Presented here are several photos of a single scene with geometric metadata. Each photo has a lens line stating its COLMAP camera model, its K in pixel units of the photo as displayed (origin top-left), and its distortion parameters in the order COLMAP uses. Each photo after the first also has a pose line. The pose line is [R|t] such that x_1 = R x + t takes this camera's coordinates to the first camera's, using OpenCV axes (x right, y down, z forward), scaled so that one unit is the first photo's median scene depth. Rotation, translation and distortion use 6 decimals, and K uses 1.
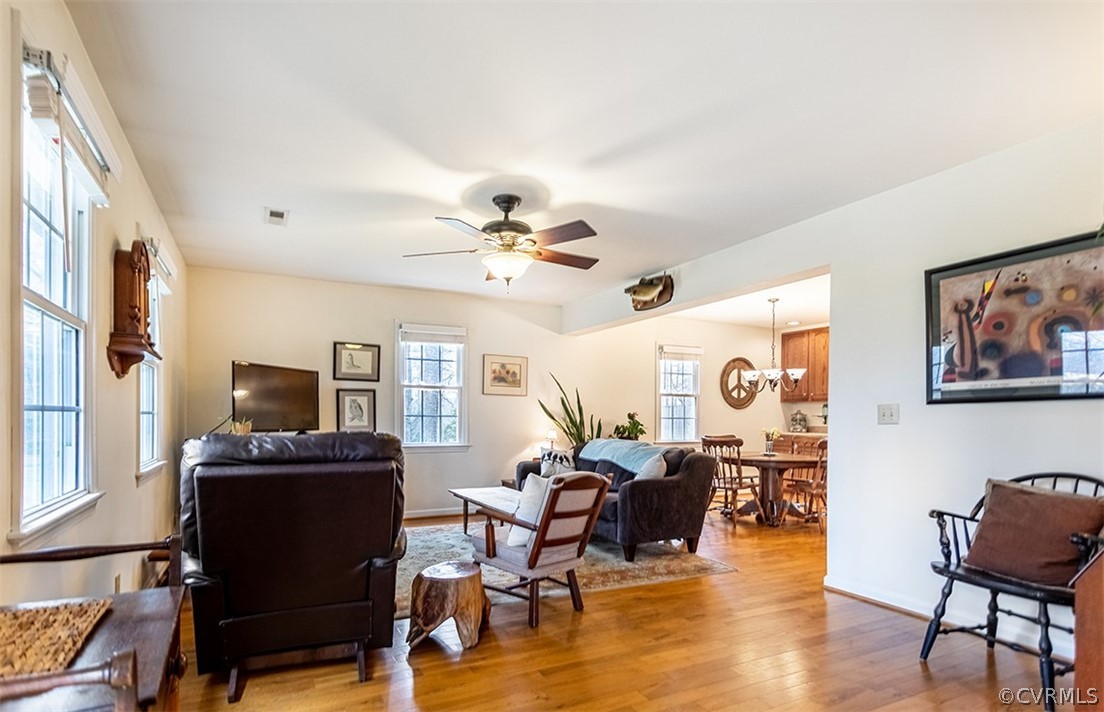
lens RADIAL K [[514.4, 0, 550.3], [0, 514.4, 415.3], [0, 0, 1]] dist [0.003522, 0.000943]
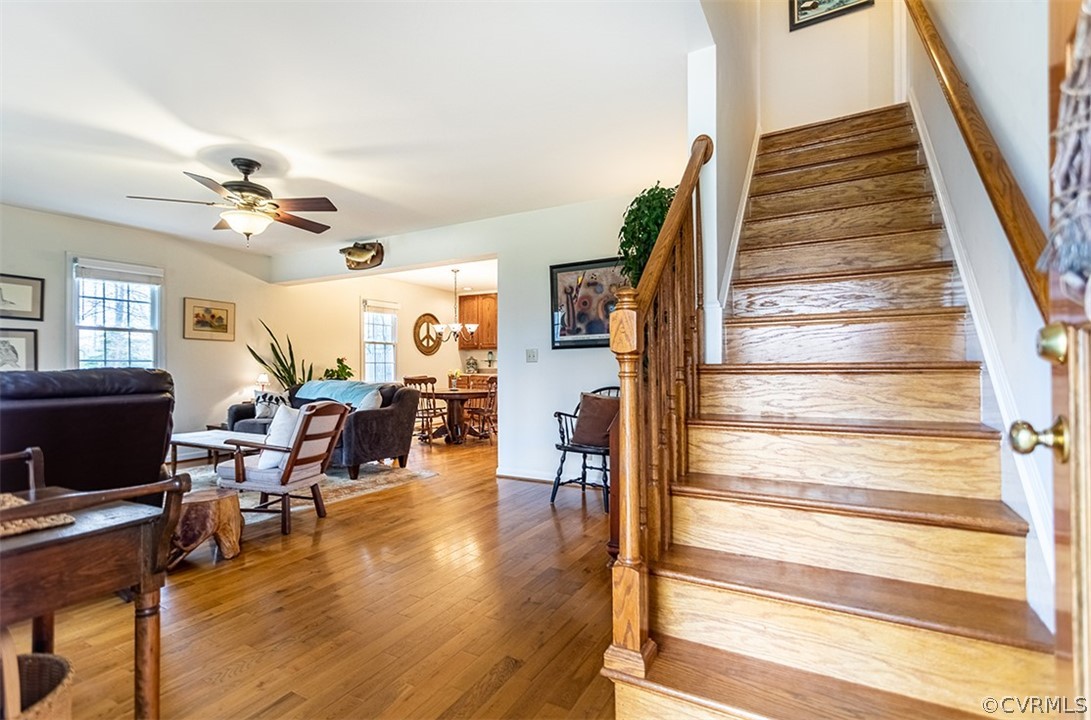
lens RADIAL K [[506.6, 0, 545.5], [0, 506.6, 360.0], [0, 0, 1]] dist [0.000061, 0.000017]
pose [[0.813627, -0.004740, 0.581368, -0.159659], [0.012808, 0.999870, -0.009773, 0.021883], [-0.581246, 0.015398, 0.813582, -0.213131]]
